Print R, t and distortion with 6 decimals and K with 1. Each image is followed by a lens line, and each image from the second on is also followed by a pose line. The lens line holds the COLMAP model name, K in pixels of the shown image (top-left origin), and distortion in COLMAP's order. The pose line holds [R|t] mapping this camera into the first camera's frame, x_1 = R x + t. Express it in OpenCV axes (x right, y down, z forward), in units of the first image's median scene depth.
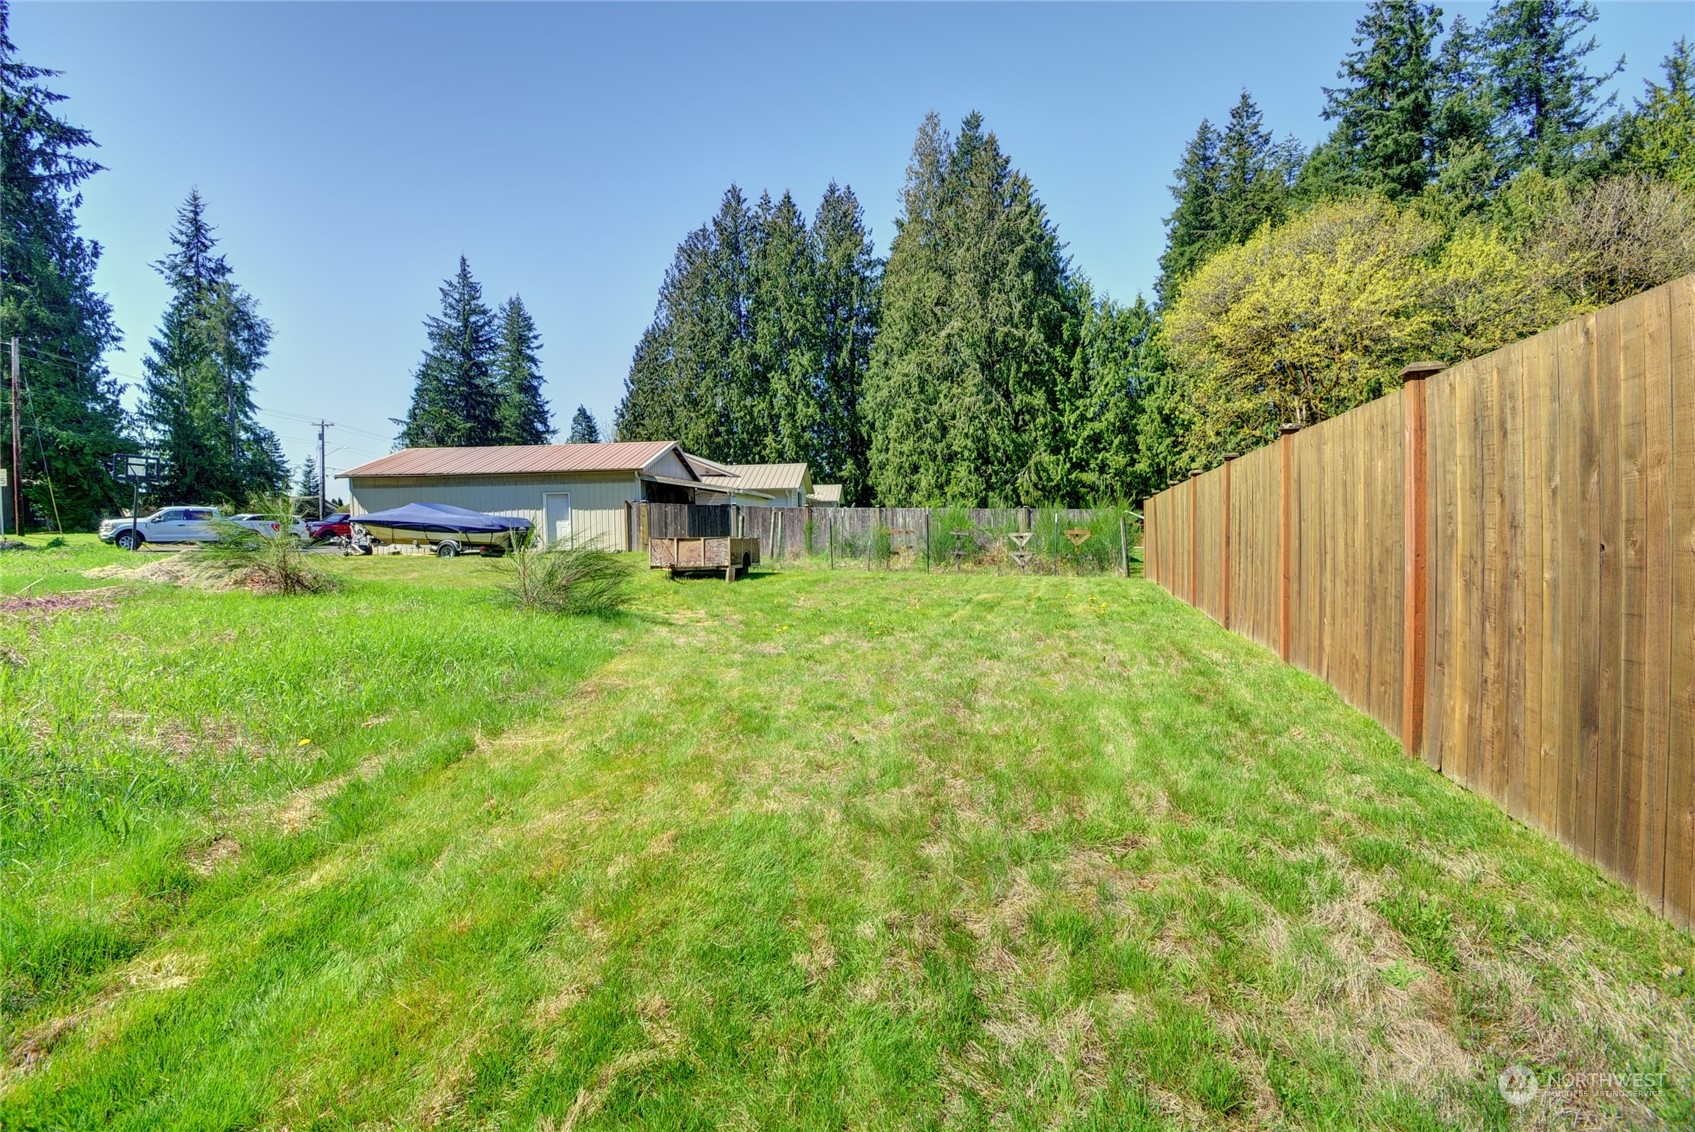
lens RADIAL K [[776.0, 0, 842.9], [0, 776.0, 555.7], [0, 0, 1]] dist [0.003969, 0.000554]
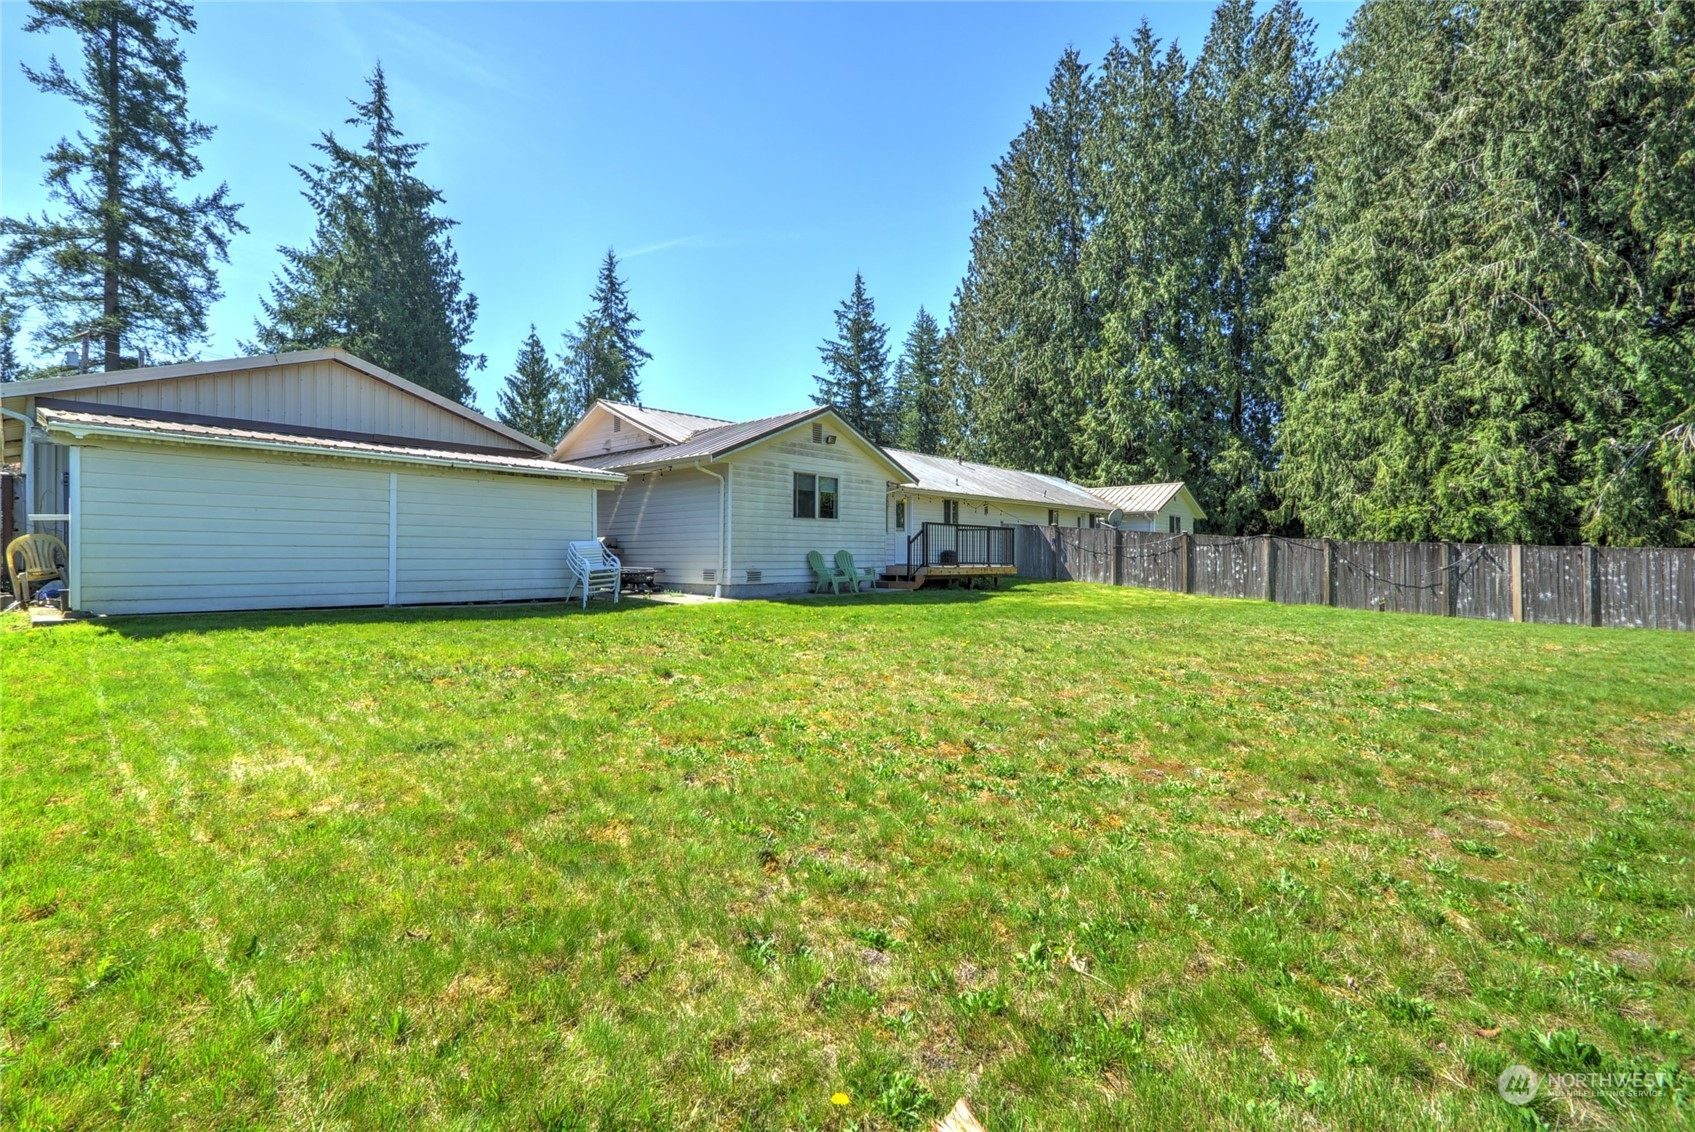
lens RADIAL K [[776.0, 0, 851.0], [0, 776.0, 560.0], [0, 0, 1]] dist [0.003969, 0.000554]
pose [[0.826847, 0.007254, -0.562380, 0.093367], [-0.020676, 0.999633, -0.017506, -0.022896], [0.562047, 0.026103, 0.826693, 0.382788]]
